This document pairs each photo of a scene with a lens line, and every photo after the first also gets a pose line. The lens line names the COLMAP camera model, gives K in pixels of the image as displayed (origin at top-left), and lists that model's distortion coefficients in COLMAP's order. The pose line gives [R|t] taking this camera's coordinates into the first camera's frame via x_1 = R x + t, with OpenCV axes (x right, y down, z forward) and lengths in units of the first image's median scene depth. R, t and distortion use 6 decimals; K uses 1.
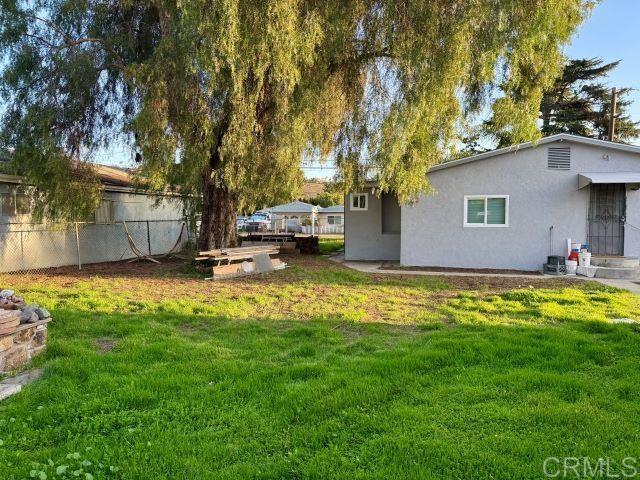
lens RADIAL K [[454.4, 0, 319.1], [0, 454.4, 242.8], [0, 0, 1]] dist [0.024009, -0.027974]
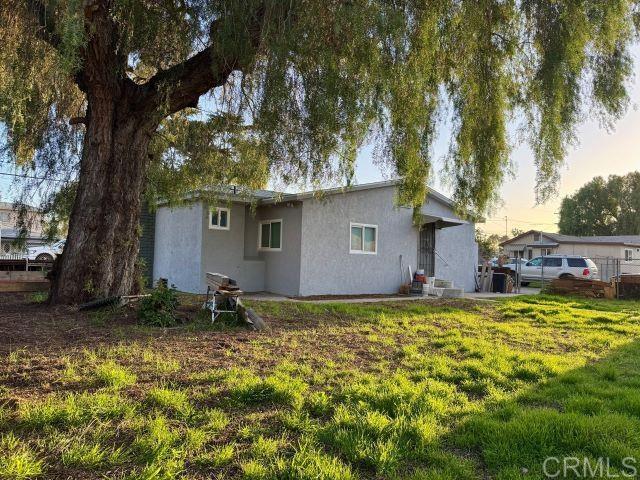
lens RADIAL K [[454.4, 0, 319.1], [0, 454.4, 242.8], [0, 0, 1]] dist [0.024009, -0.027974]
pose [[0.622527, 0.050829, 0.780946, -0.491326], [0.008967, 0.997360, -0.072062, 0.012897], [-0.782547, 0.051863, 0.620428, 0.424758]]
